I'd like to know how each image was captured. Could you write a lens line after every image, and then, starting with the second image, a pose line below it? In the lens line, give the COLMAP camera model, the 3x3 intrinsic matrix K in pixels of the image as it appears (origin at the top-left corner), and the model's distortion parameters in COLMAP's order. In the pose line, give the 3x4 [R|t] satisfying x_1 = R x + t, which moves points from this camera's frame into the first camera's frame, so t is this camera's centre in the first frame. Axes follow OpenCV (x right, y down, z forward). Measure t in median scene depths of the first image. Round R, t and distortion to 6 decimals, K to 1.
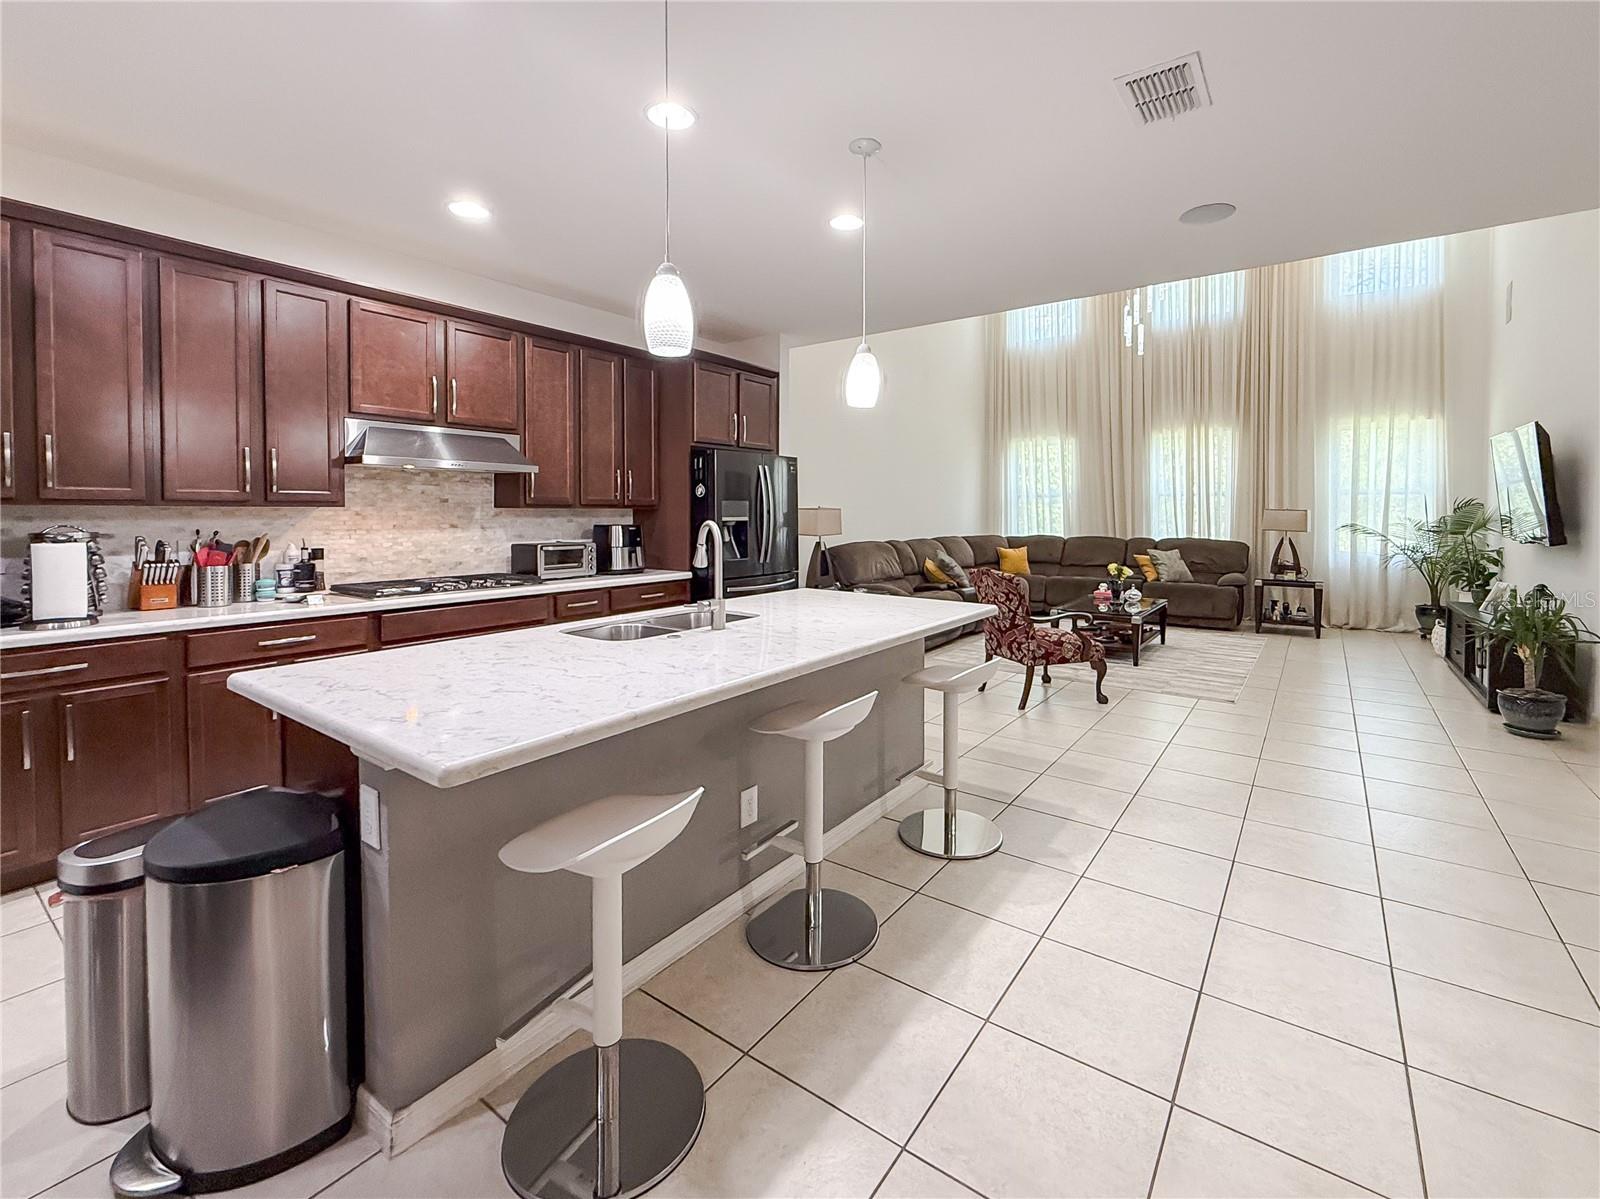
lens RADIAL K [[706.3, 0, 843.8], [0, 706.3, 523.2], [0, 0, 1]] dist [0.003305, 0.000442]
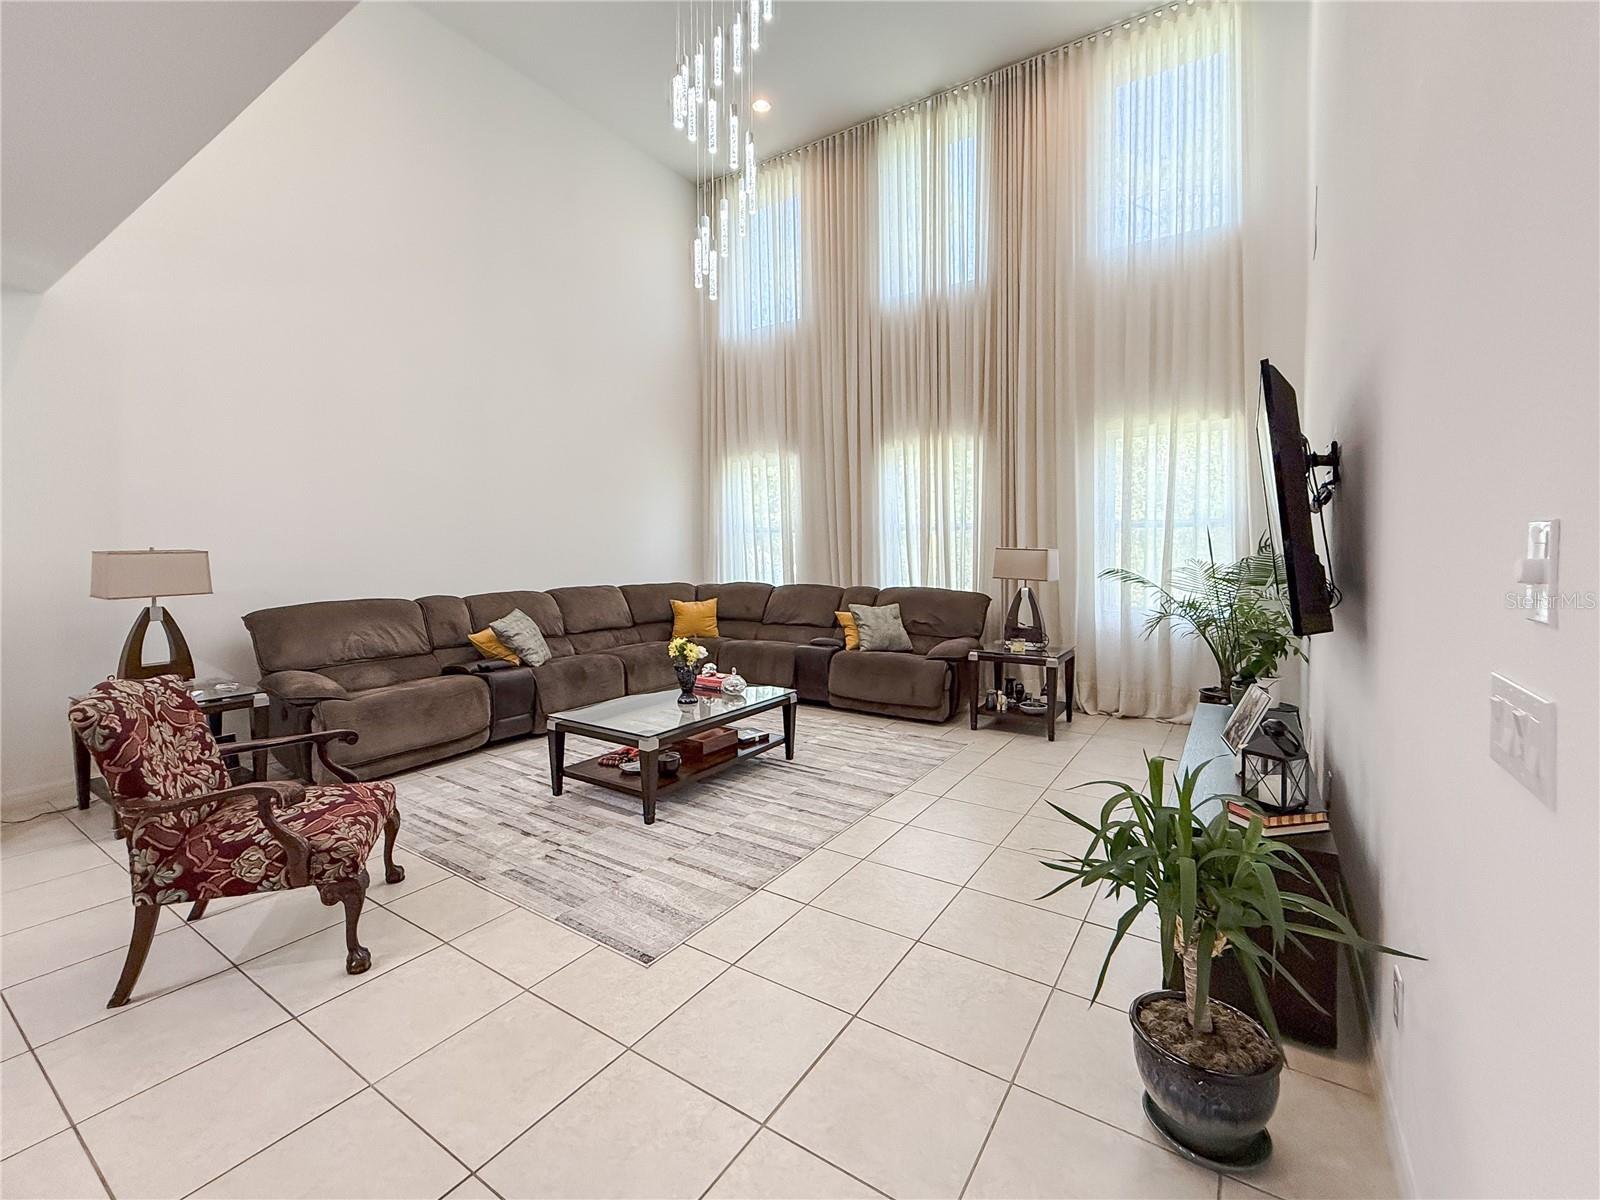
lens RADIAL K [[683.1, 0, 788.9], [0, 683.1, 556.4], [0, 0, 1]] dist [0.003716, 0.000147]
pose [[0.999983, -0.003283, 0.004772, 0.795309], [0.003307, 0.999982, -0.004936, -0.018981], [-0.004755, 0.004951, 0.999976, 0.665804]]
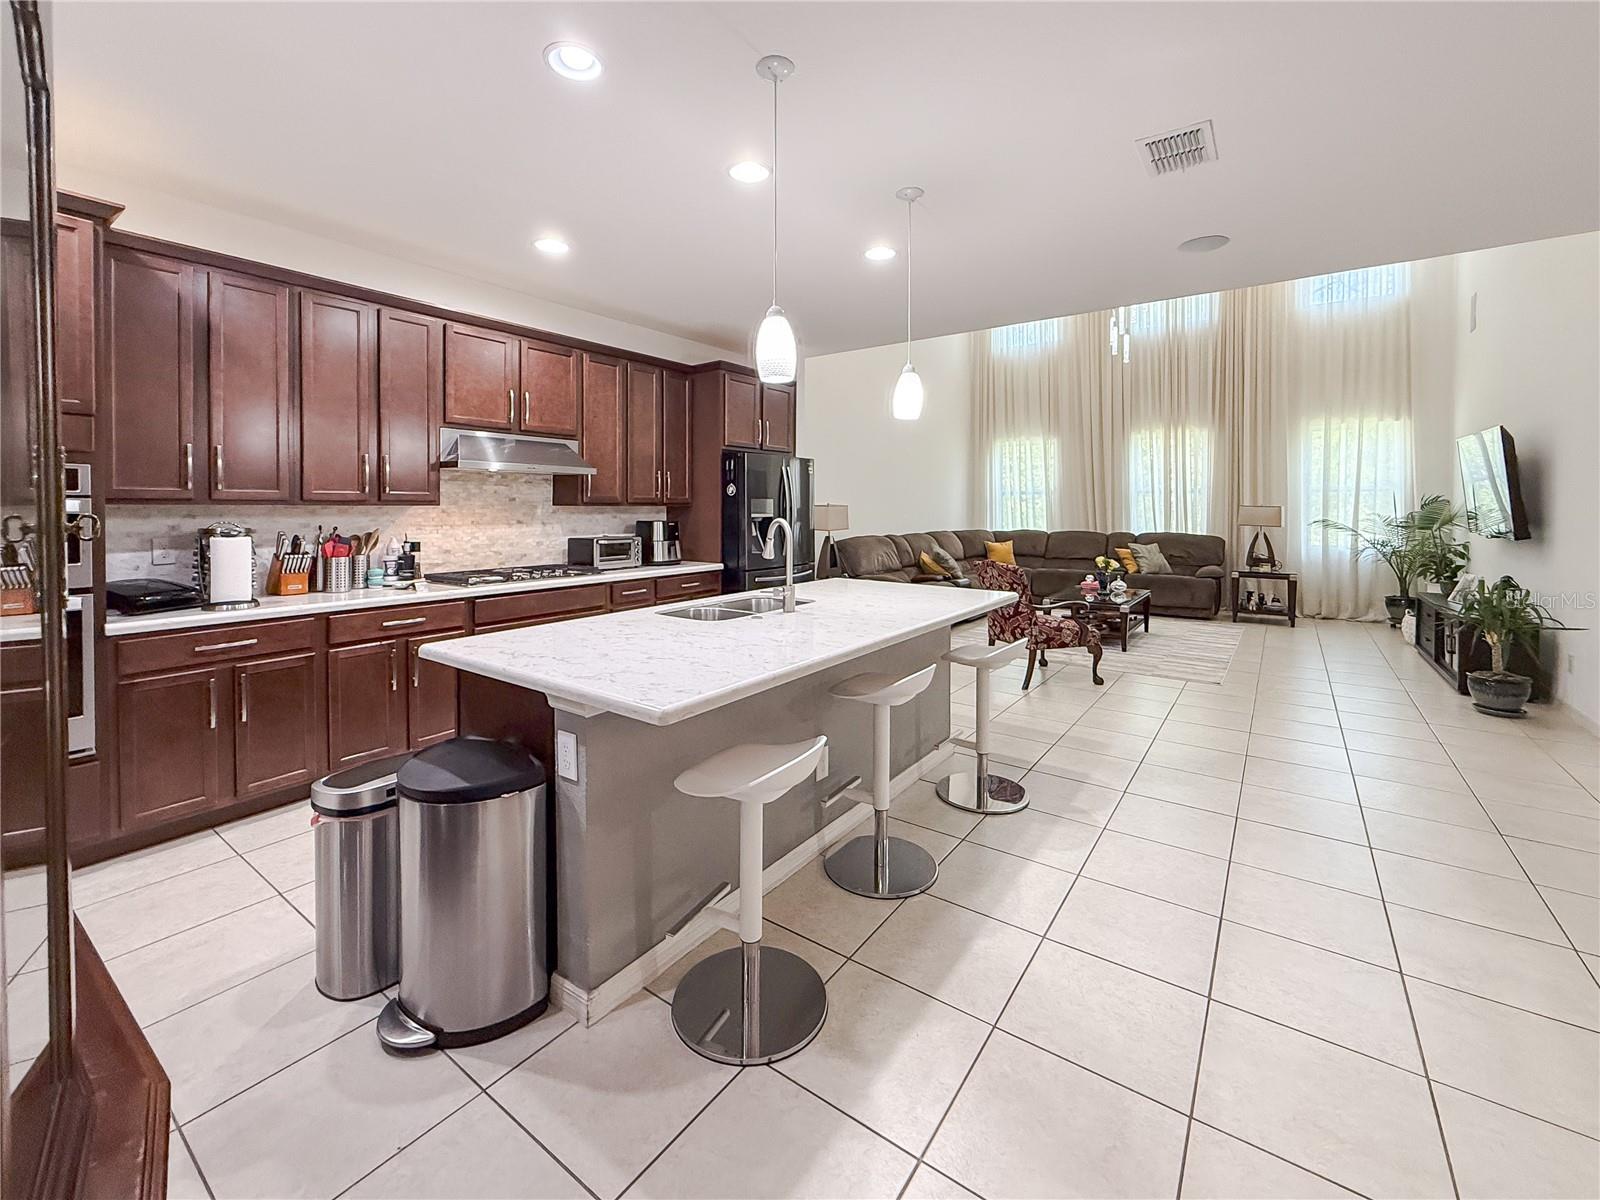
lens RADIAL K [[683.1, 0, 806.1], [0, 683.1, 512.0], [0, 0, 1]] dist [0.003716, 0.000147]
pose [[0.999872, 0.000002, -0.016010, -0.083078], [-0.000139, 0.999963, -0.008571, -0.002615], [0.016010, 0.008572, 0.999835, -0.077510]]
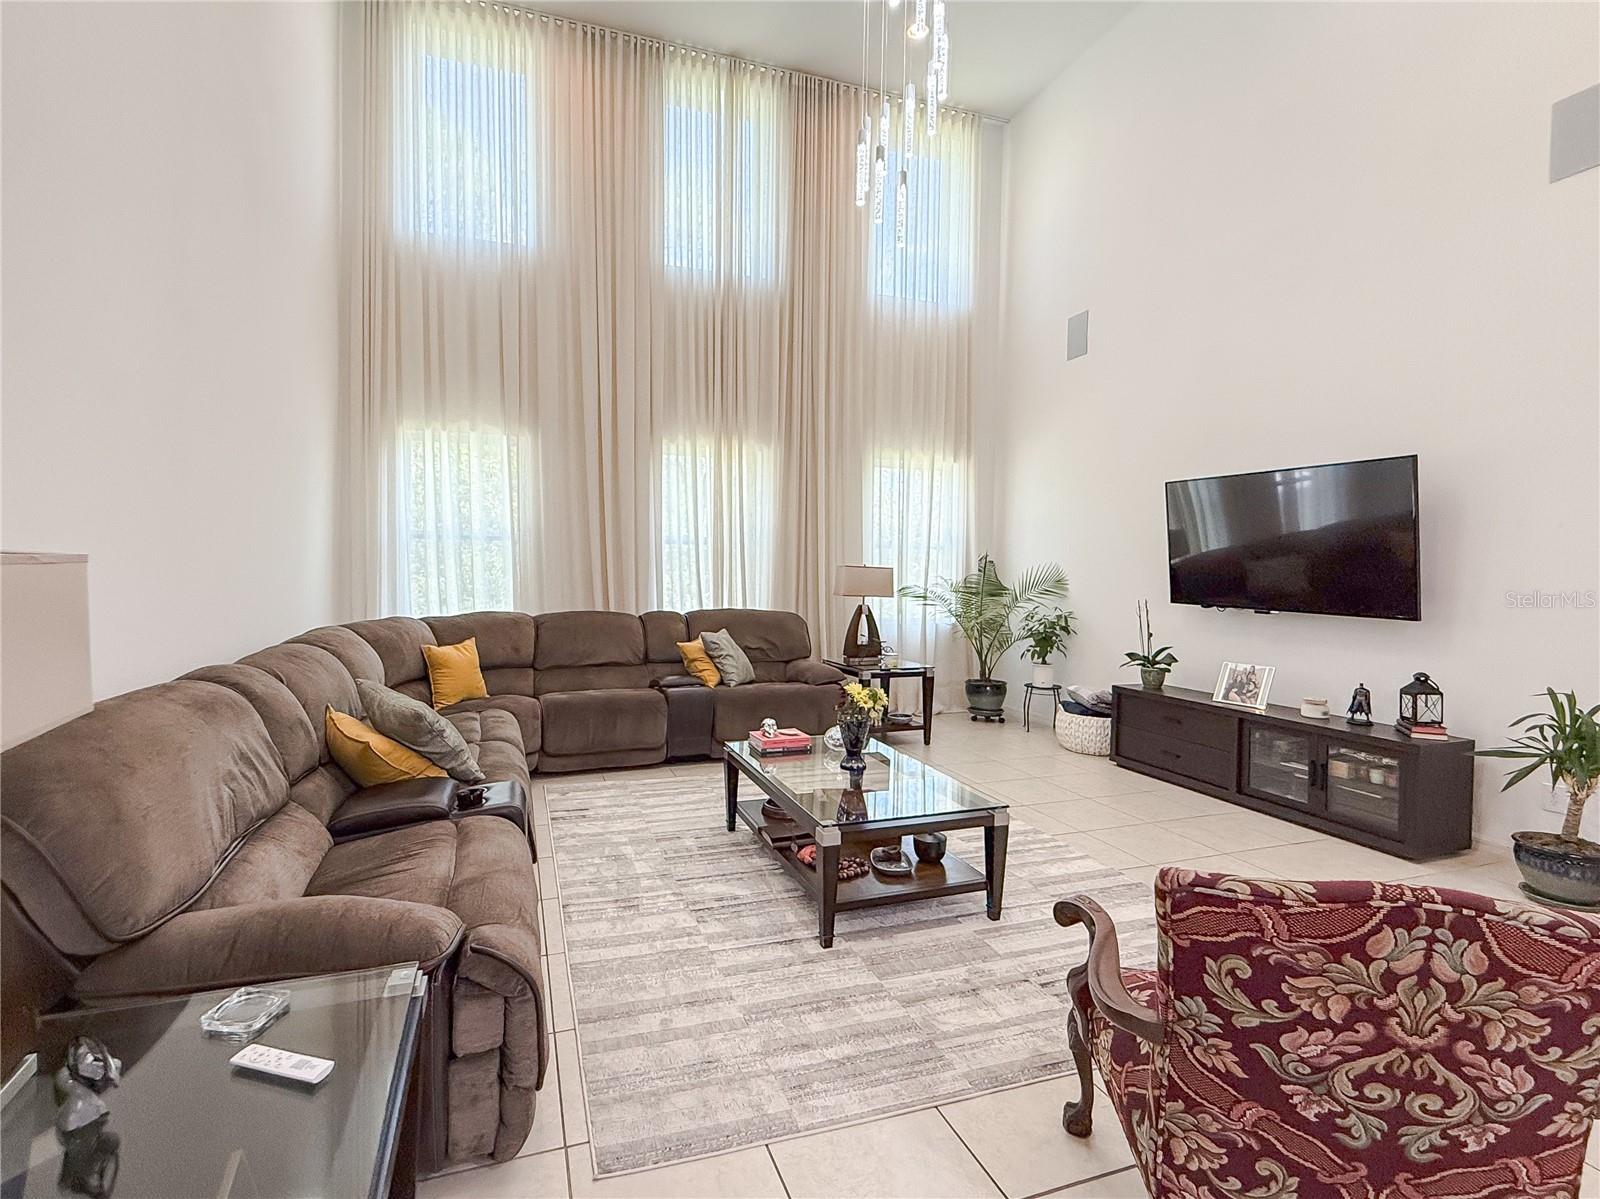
lens RADIAL K [[753.3, 0, 772.6], [0, 753.3, 580.9], [0, 0, 1]] dist [-0.003175, -0.000324]
pose [[0.608651, -0.010637, 0.793367, -0.069805], [0.005383, 0.999942, 0.009278, -0.025528], [-0.793420, -0.001376, 0.608673, 1.242848]]
